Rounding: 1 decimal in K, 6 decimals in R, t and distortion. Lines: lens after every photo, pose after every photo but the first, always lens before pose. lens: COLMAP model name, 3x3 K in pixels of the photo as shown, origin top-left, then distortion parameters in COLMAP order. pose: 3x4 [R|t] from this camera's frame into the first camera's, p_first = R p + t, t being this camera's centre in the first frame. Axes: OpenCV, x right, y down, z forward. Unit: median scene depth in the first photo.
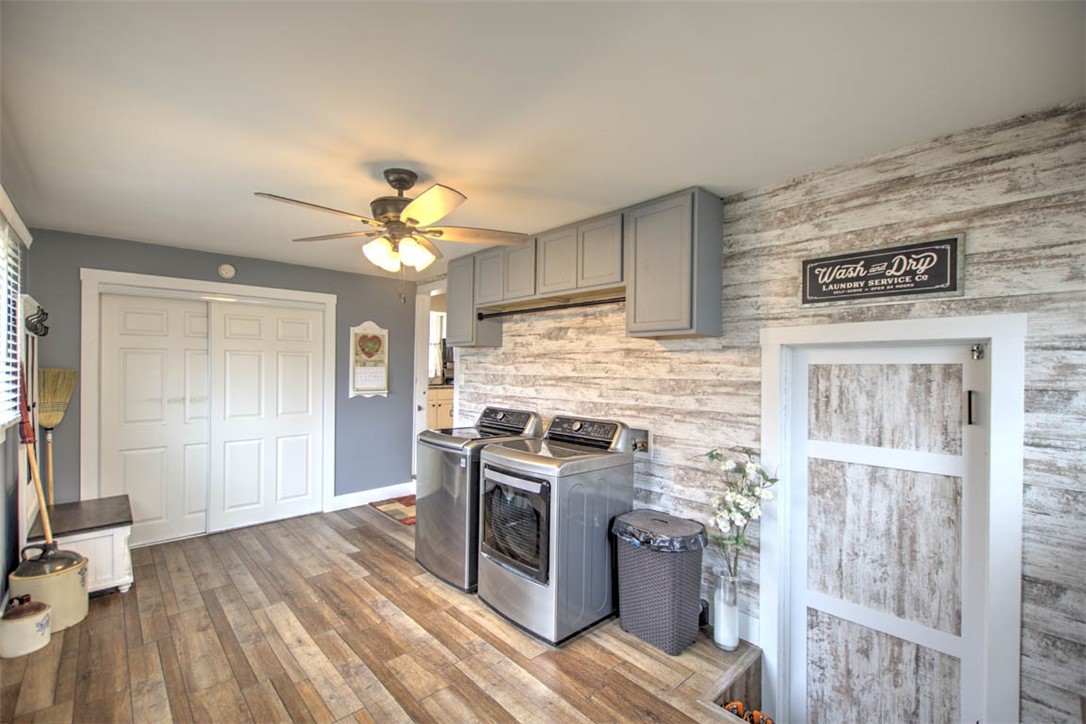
lens RADIAL K [[468.7, 0, 535.8], [0, 468.7, 369.3], [0, 0, 1]] dist [0.002327, 0.001041]
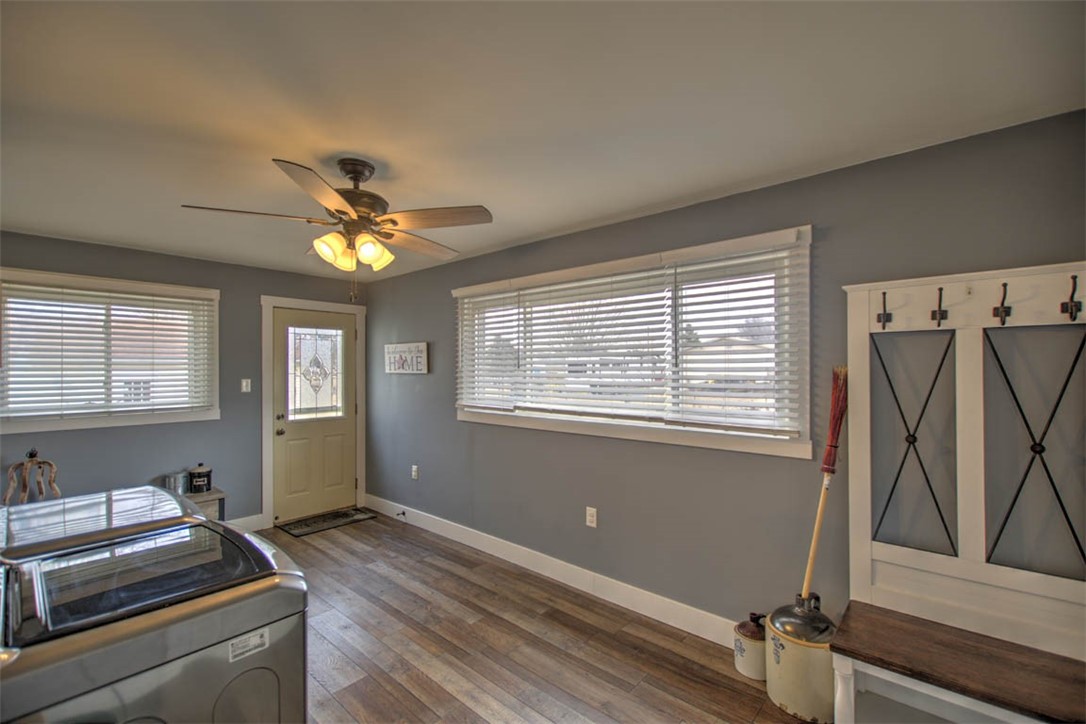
lens RADIAL K [[468.7, 0, 535.8], [0, 468.7, 369.3], [0, 0, 1]] dist [0.002327, 0.001041]
pose [[-0.995198, 0.000499, -0.097882, -0.578001], [0.000146, 0.999993, 0.003606, -0.022815], [0.097883, 0.003574, -0.995192, 2.014188]]
